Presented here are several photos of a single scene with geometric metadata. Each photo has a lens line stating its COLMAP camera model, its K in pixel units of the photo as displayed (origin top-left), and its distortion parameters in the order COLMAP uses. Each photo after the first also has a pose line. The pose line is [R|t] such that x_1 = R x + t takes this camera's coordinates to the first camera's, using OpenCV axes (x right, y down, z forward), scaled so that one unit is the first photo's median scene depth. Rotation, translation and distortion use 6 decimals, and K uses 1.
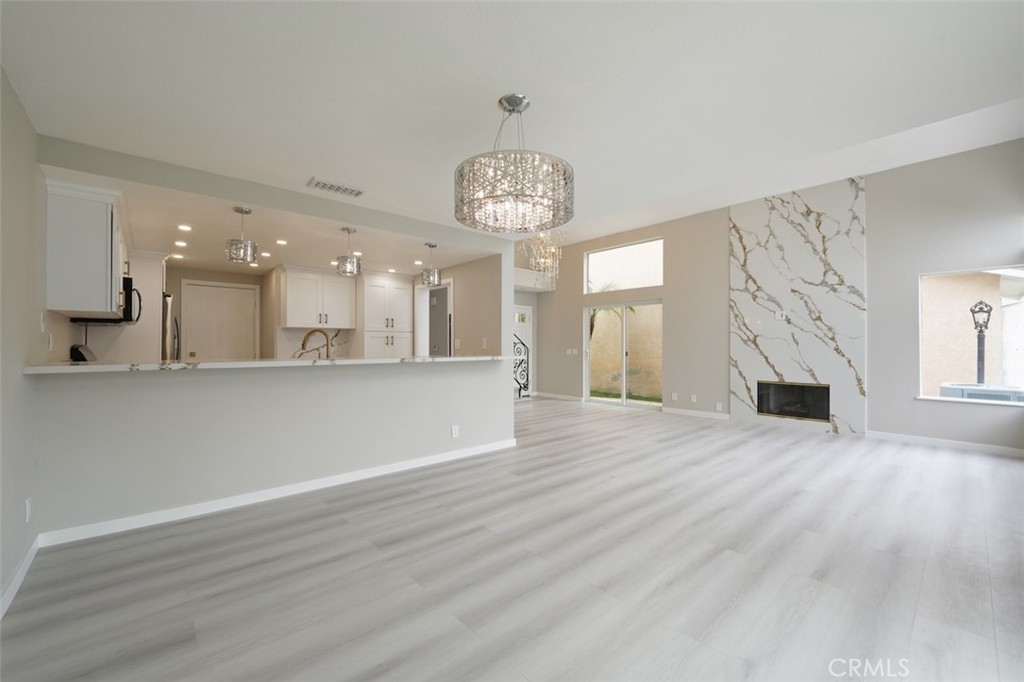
lens RADIAL K [[413.8, 0, 514.4], [0, 413.8, 341.9], [0, 0, 1]] dist [-0.008889, -0.001933]
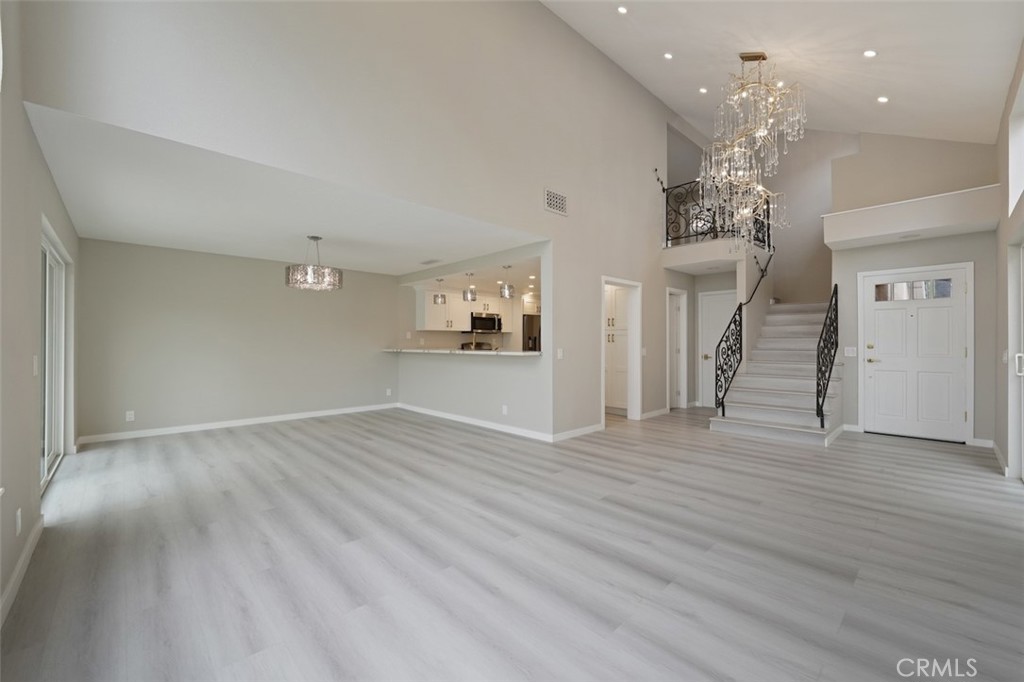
lens RADIAL K [[413.8, 0, 516.4], [0, 413.8, 340.0], [0, 0, 1]] dist [-0.008889, -0.001933]
pose [[0.033138, -0.006485, -0.999430, 0.875157], [0.011362, 0.999917, -0.006111, 0.006158], [0.999386, -0.011153, 0.033209, 0.767327]]
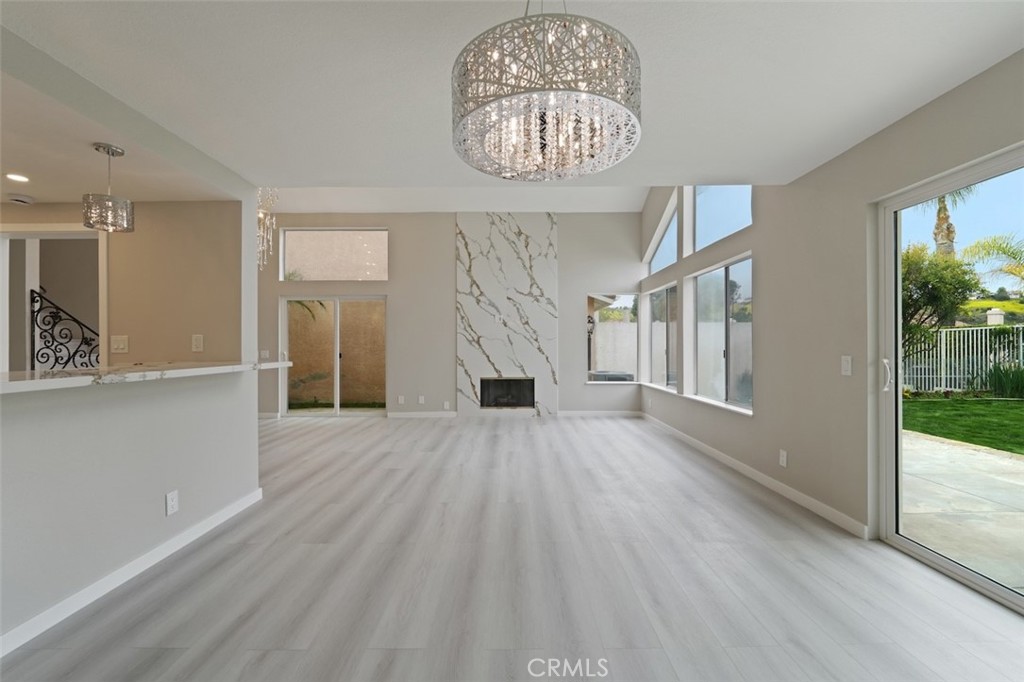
lens RADIAL K [[413.8, 0, 516.4], [0, 413.8, 344.3], [0, 0, 1]] dist [-0.008889, -0.001933]
pose [[0.660445, -0.000532, 0.750874, -0.193330], [-0.003618, 0.999986, 0.003891, 0.001010], [-0.750866, -0.005286, 0.660434, 0.227244]]
